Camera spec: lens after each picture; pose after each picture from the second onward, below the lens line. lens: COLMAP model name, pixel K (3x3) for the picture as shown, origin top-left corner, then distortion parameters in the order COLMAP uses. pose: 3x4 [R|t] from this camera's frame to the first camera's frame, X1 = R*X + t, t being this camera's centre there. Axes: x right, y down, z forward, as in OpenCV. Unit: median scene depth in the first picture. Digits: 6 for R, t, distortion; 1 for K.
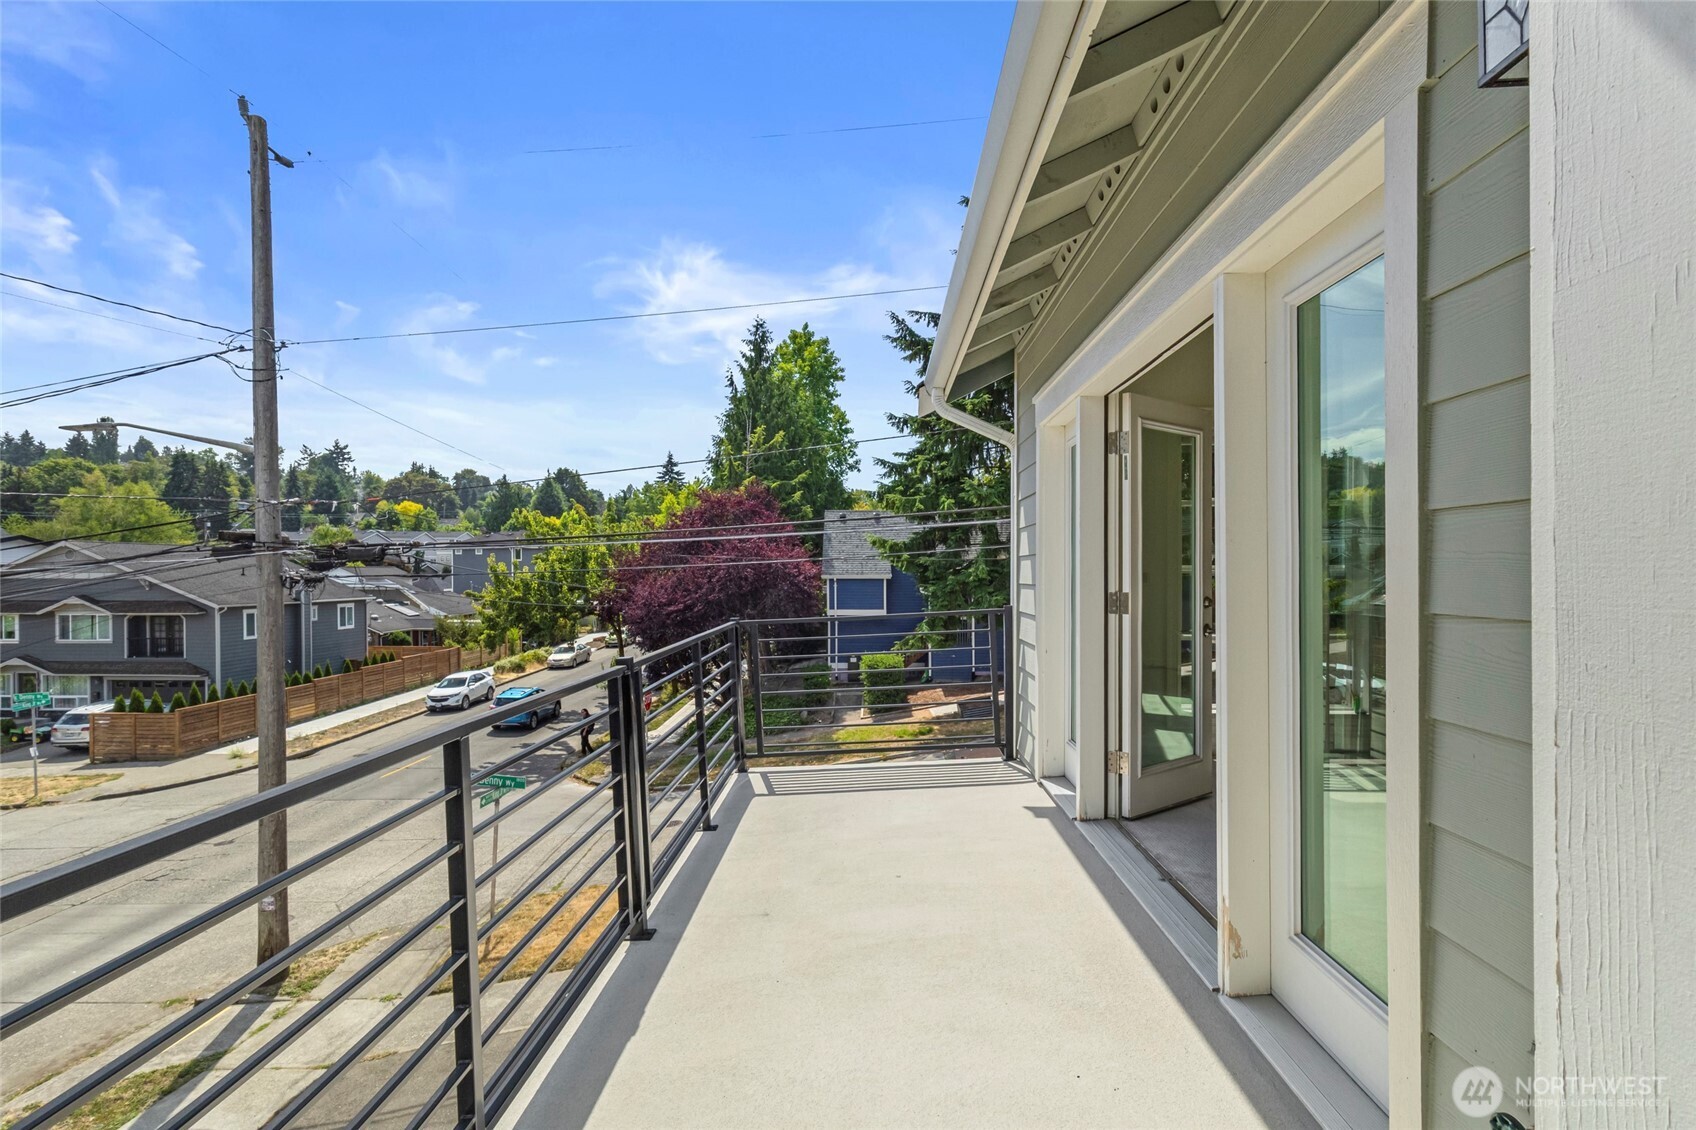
lens RADIAL K [[780.5, 0, 845.5], [0, 780.5, 551.4], [0, 0, 1]] dist [-0.001220, 0.001790]
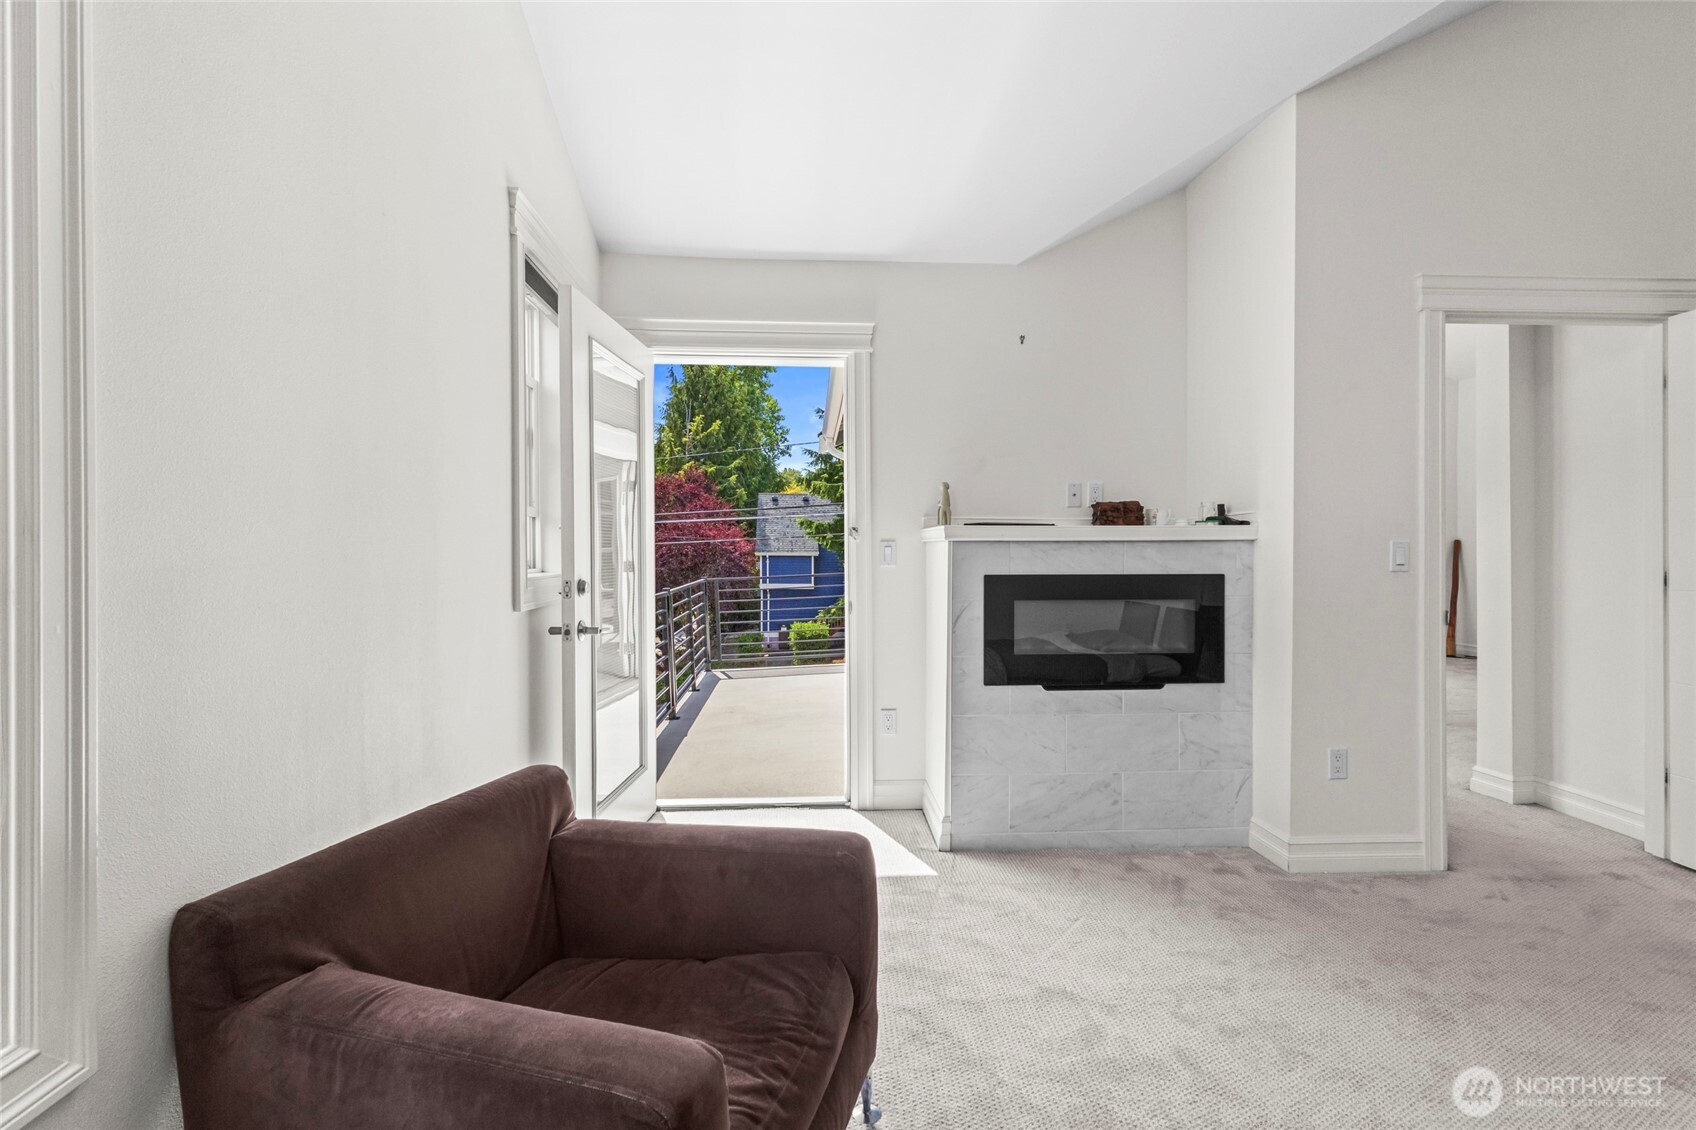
lens RADIAL K [[780.5, 0, 845.5], [0, 780.5, 551.4], [0, 0, 1]] dist [-0.001220, 0.001790]
pose [[0.996320, 0.003673, 0.085630, 0.002222], [-0.006114, 0.999582, 0.028258, -0.002744], [-0.085490, -0.028678, 0.995926, -0.105543]]
